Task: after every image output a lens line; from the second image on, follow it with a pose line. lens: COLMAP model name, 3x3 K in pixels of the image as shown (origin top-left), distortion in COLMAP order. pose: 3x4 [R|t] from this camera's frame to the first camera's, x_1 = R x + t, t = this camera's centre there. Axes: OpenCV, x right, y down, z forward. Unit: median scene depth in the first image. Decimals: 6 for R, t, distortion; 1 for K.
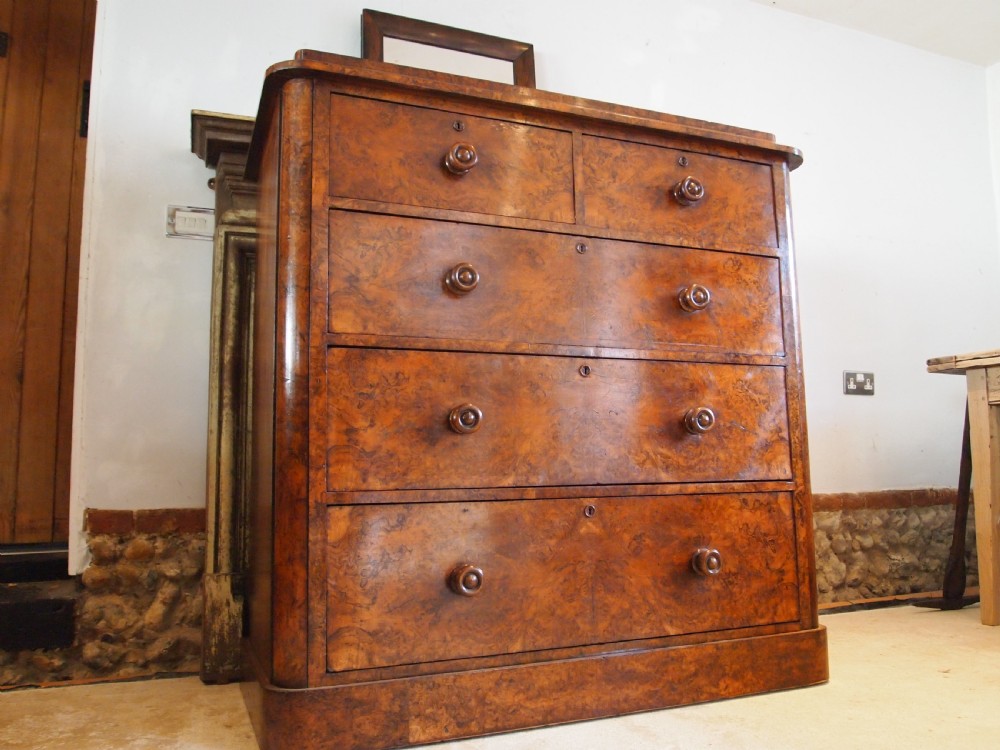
lens RADIAL K [[786.7, 0, 496.8], [0, 786.7, 392.4], [0, 0, 1]] dist [-0.044181, -0.001488]
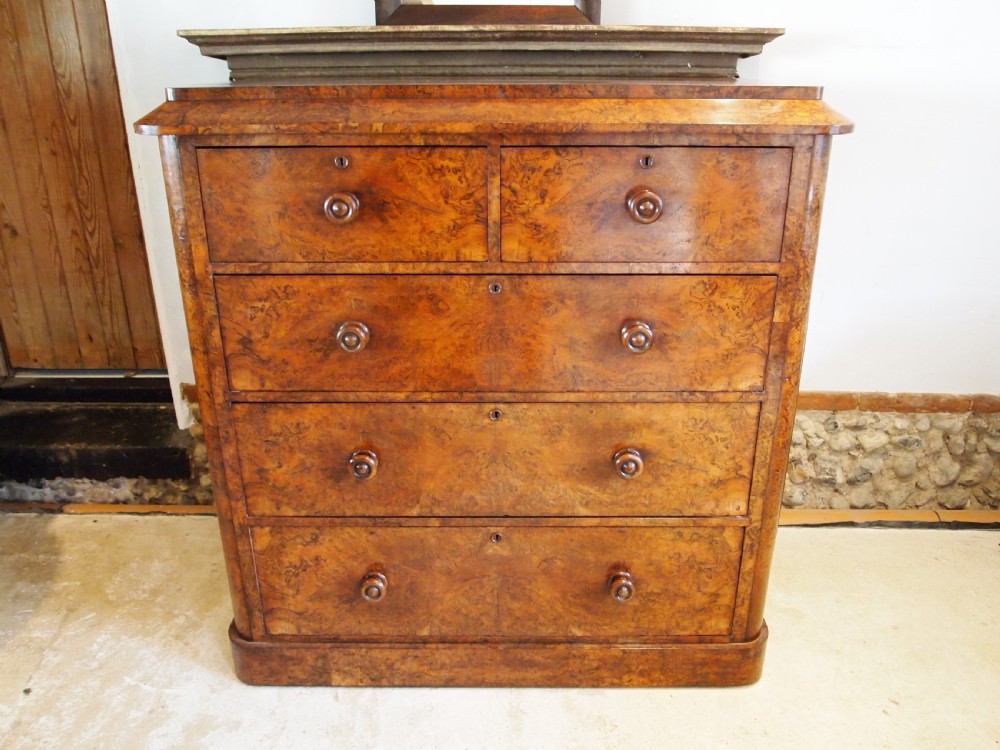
lens RADIAL K [[786.7, 0, 503.6], [0, 786.7, 381.9], [0, 0, 1]] dist [-0.044181, -0.001488]
pose [[0.926987, 0.157021, -0.340647, 0.454406], [0.027740, 0.876978, 0.479729, -0.538612], [0.374067, -0.454152, 0.808592, 0.248026]]
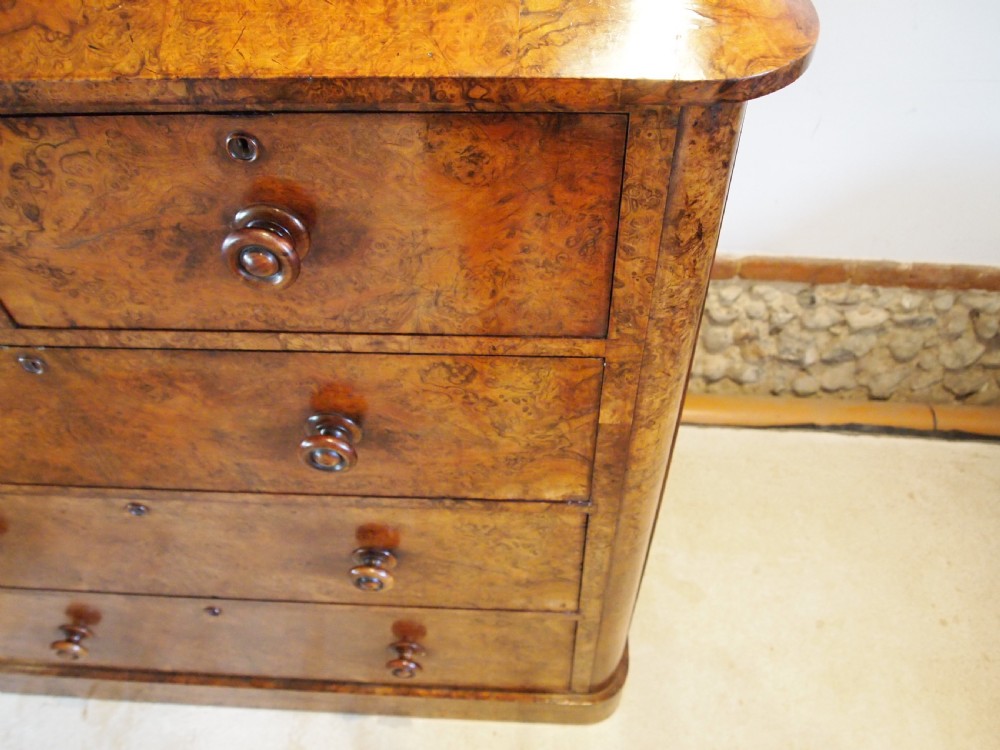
lens RADIAL K [[786.7, 0, 503.4], [0, 786.7, 381.1], [0, 0, 1]] dist [-0.044181, -0.001488]
pose [[0.909887, 0.313660, -0.271521, 0.490518], [0.055836, 0.555948, 0.829340, -0.546854], [0.411082, -0.769766, 0.488336, 0.927212]]
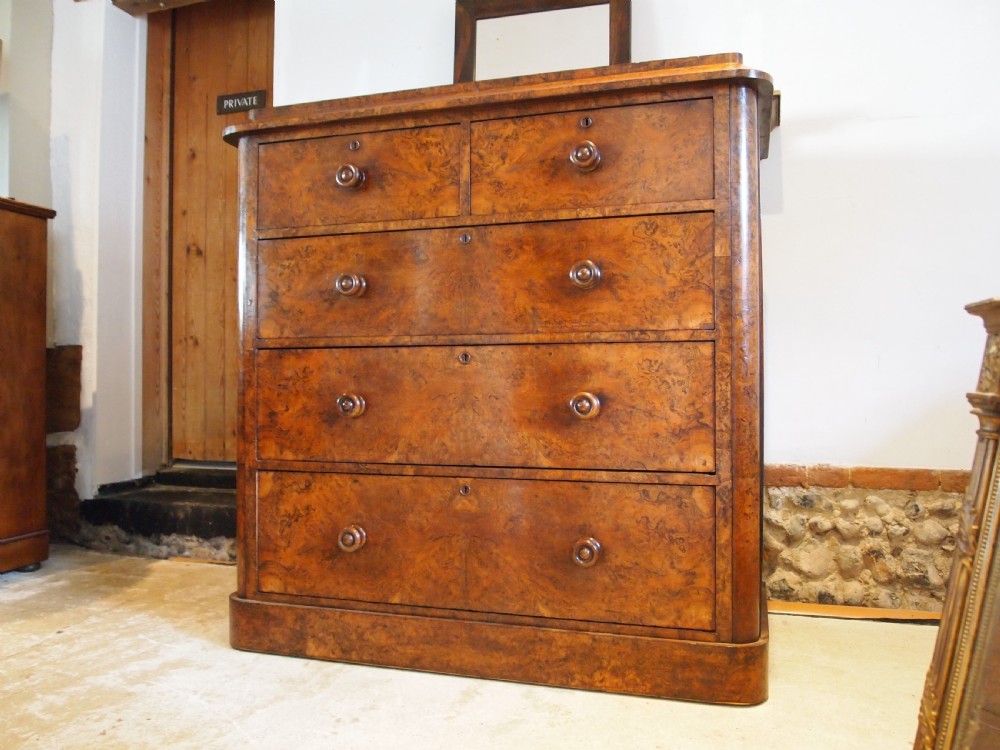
lens RADIAL K [[786.7, 0, 506.1], [0, 786.7, 389.2], [0, 0, 1]] dist [-0.044181, -0.001488]
pose [[0.780823, 0.019688, -0.624442, 0.835097], [0.055113, 0.993436, 0.100237, -0.090924], [0.622317, -0.112683, 0.774612, 0.217224]]
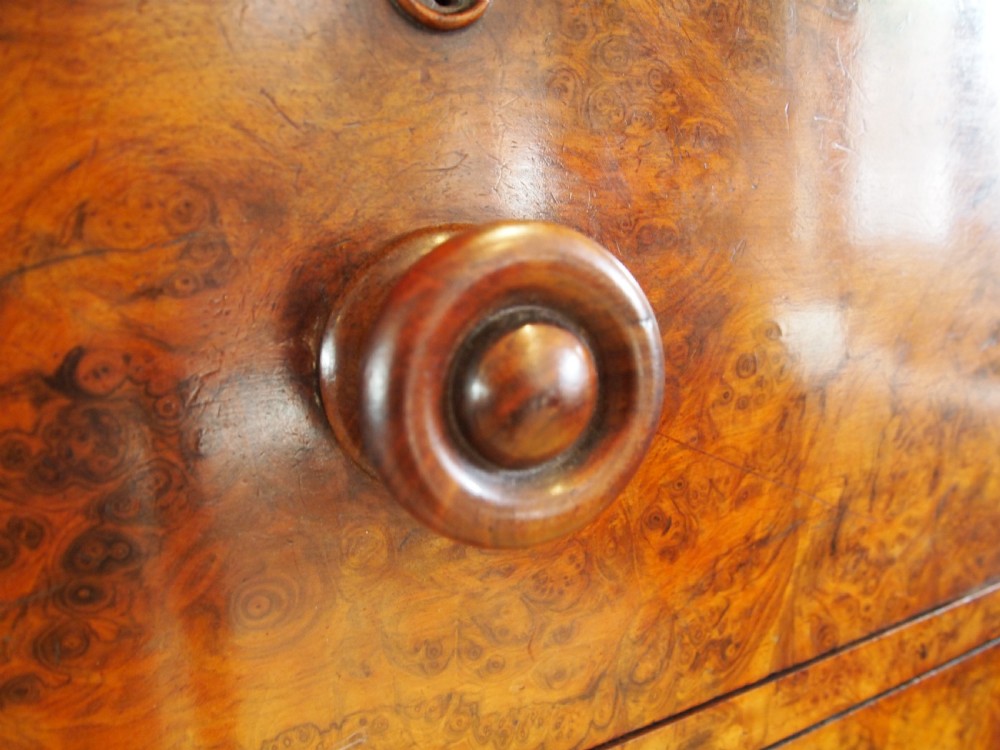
lens RADIAL K [[786.7, 0, 500.7], [0, 786.7, 375.8], [0, 0, 1]] dist [-0.044181, -0.001488]
pose [[0.995066, -0.025973, 0.095751, 0.262945], [-0.007877, 0.941390, 0.337228, -0.315934], [-0.098898, -0.336318, 0.936541, 1.020847]]
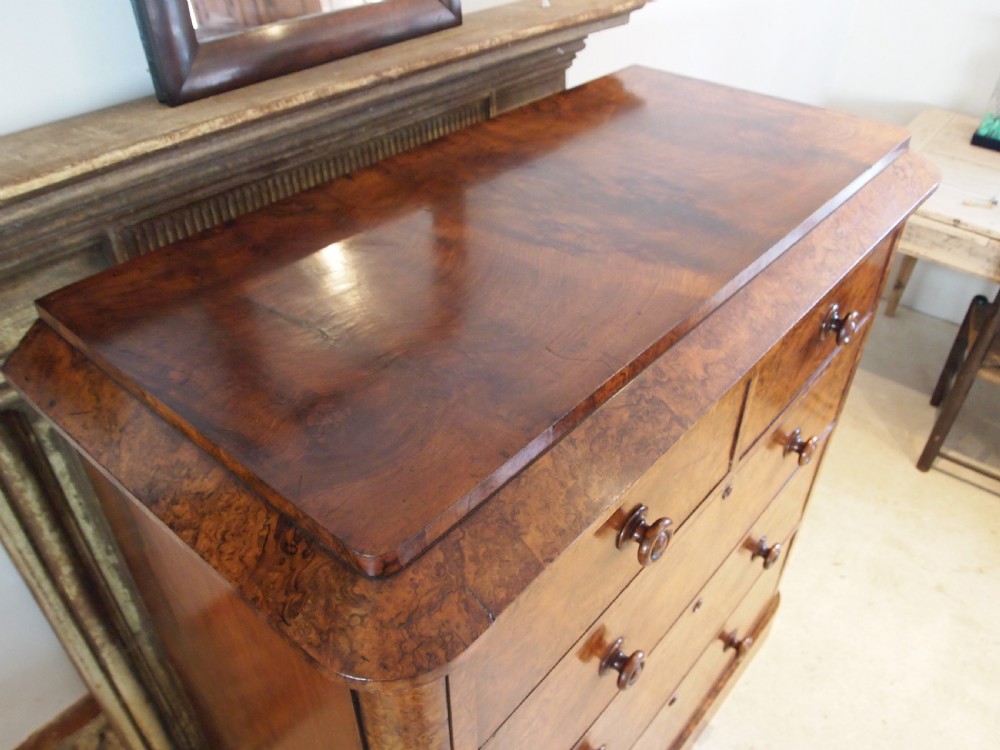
lens RADIAL K [[786.7, 0, 501.2], [0, 786.7, 378.4], [0, 0, 1]] dist [-0.044181, -0.001488]
pose [[0.886168, -0.265035, 0.380084, -0.306534], [-0.072152, 0.731337, 0.678189, -0.731223], [-0.457713, -0.628413, 0.628965, 0.761433]]
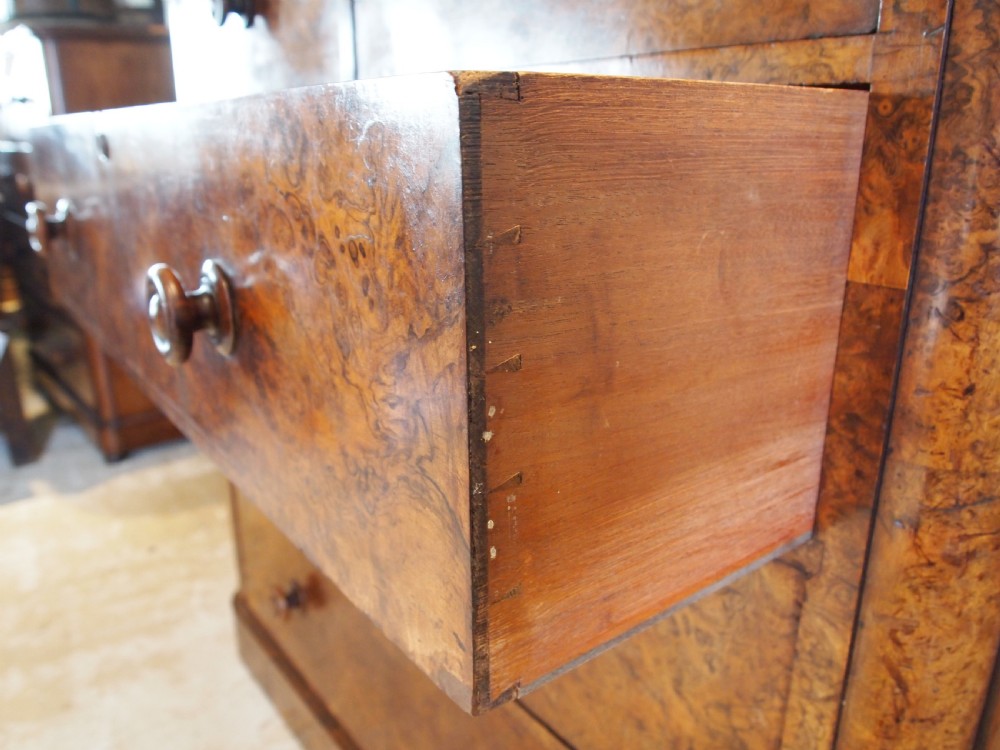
lens RADIAL K [[786.7, 0, 494.2], [0, 786.7, 387.3], [0, 0, 1]] dist [-0.044181, -0.001488]
pose [[0.265480, 0.319530, -0.909627, 0.627998], [0.105450, 0.928198, 0.356831, -0.211596], [0.958332, -0.190652, 0.212724, 0.993443]]
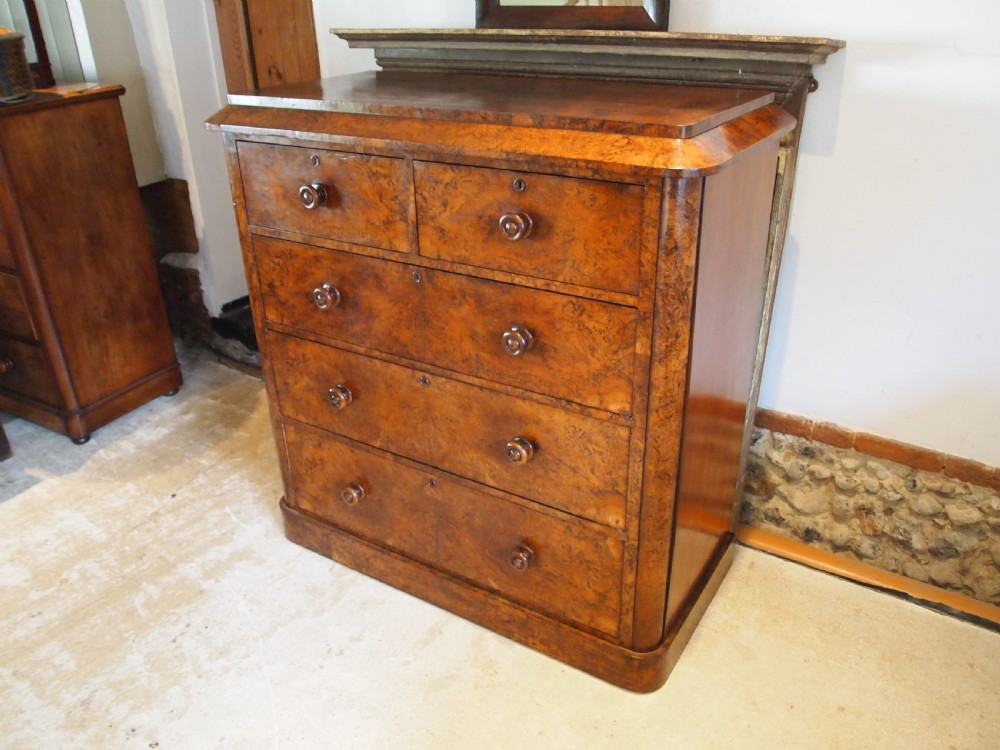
lens RADIAL K [[786.7, 0, 508.8], [0, 786.7, 382.1], [0, 0, 1]] dist [-0.044181, -0.001488]
pose [[0.597400, 0.369062, -0.711974, 1.024811], [0.096542, 0.848256, 0.520712, -0.625674], [0.796111, -0.379809, 0.471118, 0.572296]]
